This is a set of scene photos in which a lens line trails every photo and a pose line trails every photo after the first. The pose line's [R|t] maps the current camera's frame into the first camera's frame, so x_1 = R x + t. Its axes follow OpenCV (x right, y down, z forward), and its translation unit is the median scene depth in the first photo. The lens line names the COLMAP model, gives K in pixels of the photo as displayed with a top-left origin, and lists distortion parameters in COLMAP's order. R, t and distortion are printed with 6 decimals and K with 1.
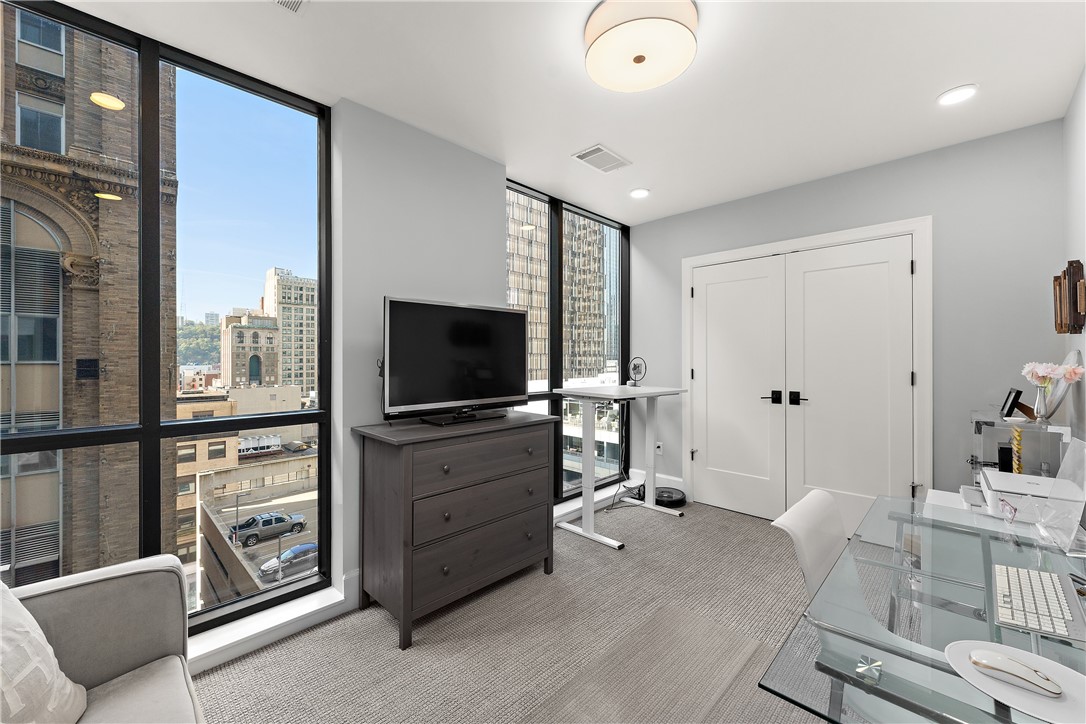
lens RADIAL K [[435.2, 0, 538.8], [0, 435.2, 360.3], [0, 0, 1]] dist [0.001786, 0.000744]
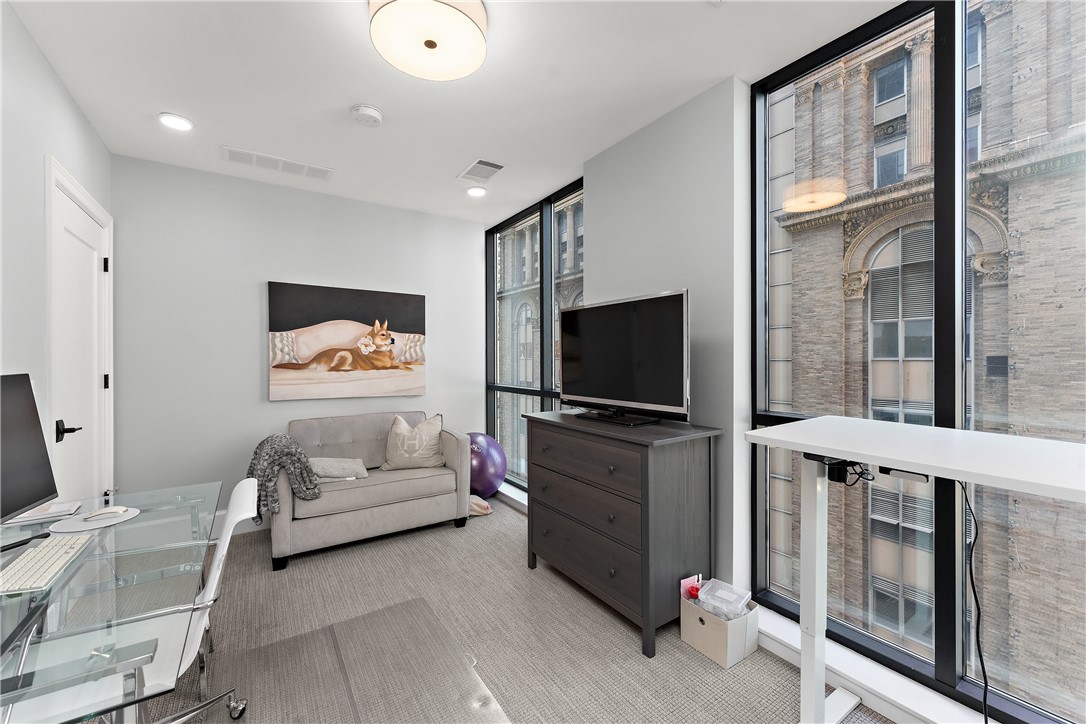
lens RADIAL K [[435.2, 0, 541.4], [0, 435.2, 357.1], [0, 0, 1]] dist [0.001786, 0.000744]
pose [[-0.204069, 0.002021, -0.978954, 0.148264], [-0.000957, 0.999997, 0.002264, -0.001547], [0.978956, 0.001399, -0.204066, 0.188113]]
